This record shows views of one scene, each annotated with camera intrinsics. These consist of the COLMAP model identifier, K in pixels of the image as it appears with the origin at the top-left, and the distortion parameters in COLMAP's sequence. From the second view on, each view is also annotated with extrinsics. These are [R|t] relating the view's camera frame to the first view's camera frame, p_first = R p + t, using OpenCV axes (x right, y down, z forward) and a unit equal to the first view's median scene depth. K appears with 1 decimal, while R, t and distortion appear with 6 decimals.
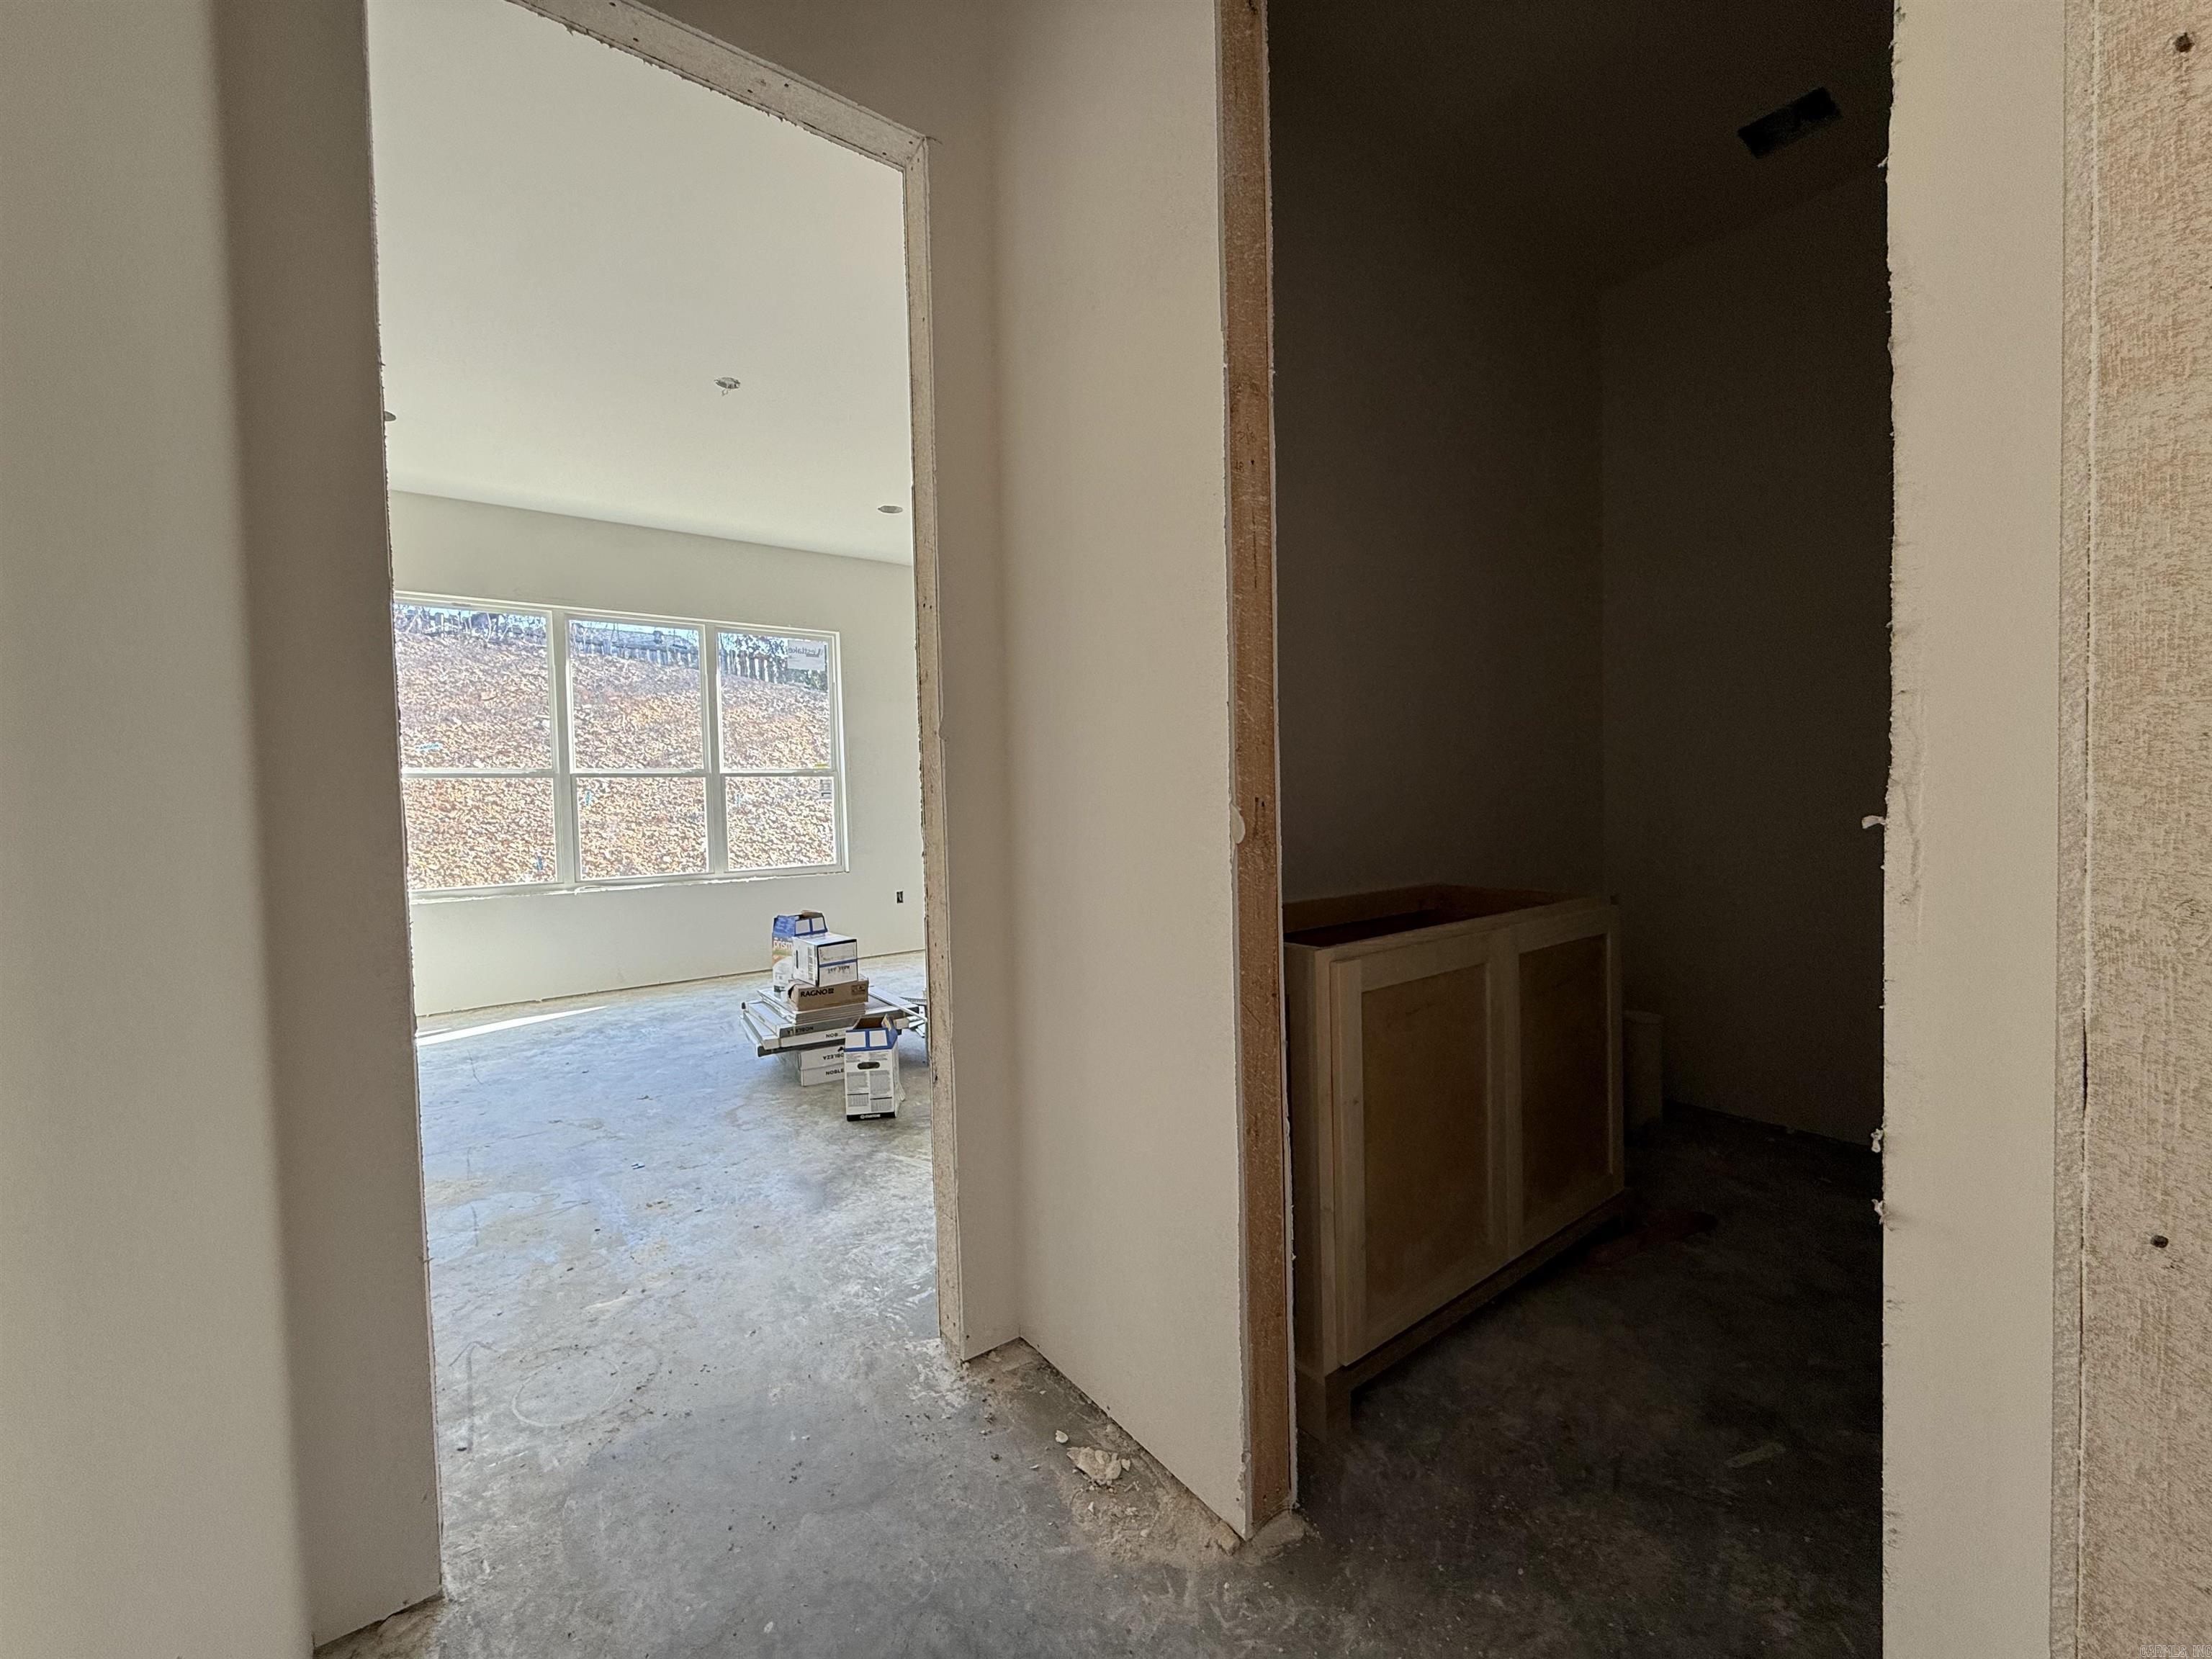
lens RADIAL K [[899.9, 0, 1109.7], [0, 899.9, 820.1], [0, 0, 1]] dist [0.000162, -0.000537]
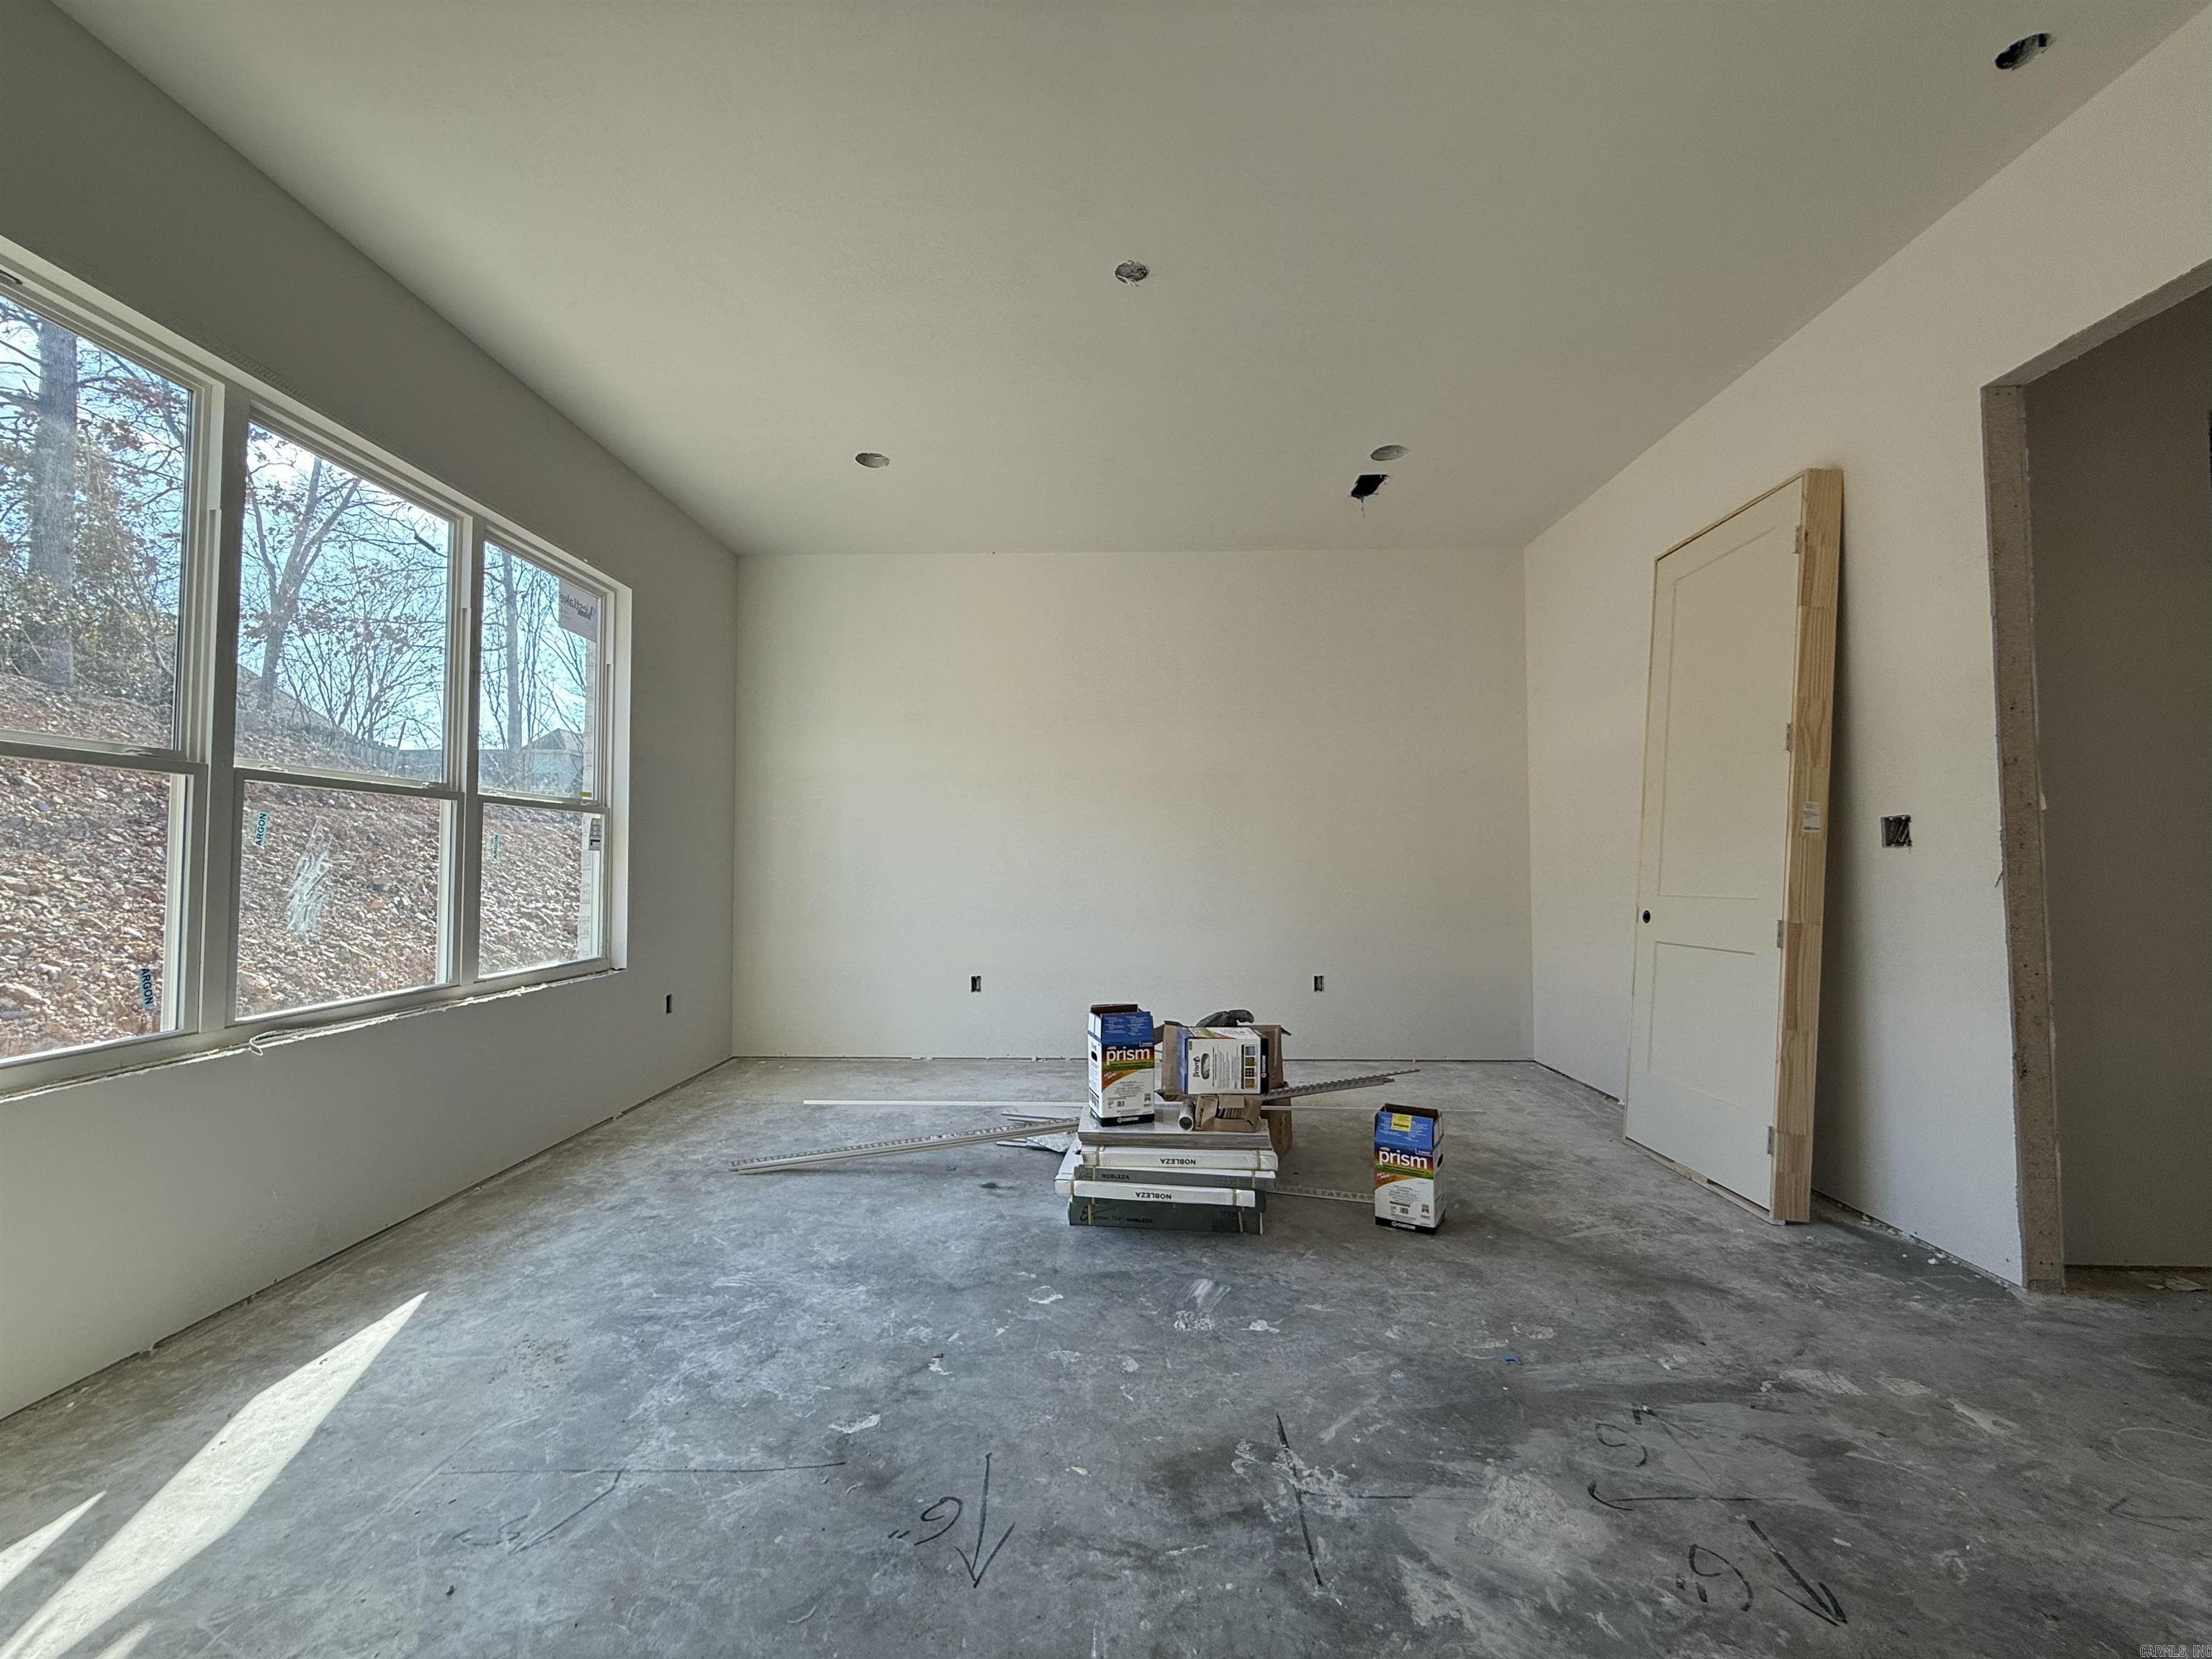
lens RADIAL K [[915.9, 0, 1099.2], [0, 915.9, 830.4], [0, 0, 1]] dist [-0.002404, 0.000440]
pose [[0.615627, 0.054277, 0.786166, -2.070806], [0.005497, 0.997305, -0.073159, 0.034504], [-0.788019, 0.049360, 0.613670, 1.250260]]
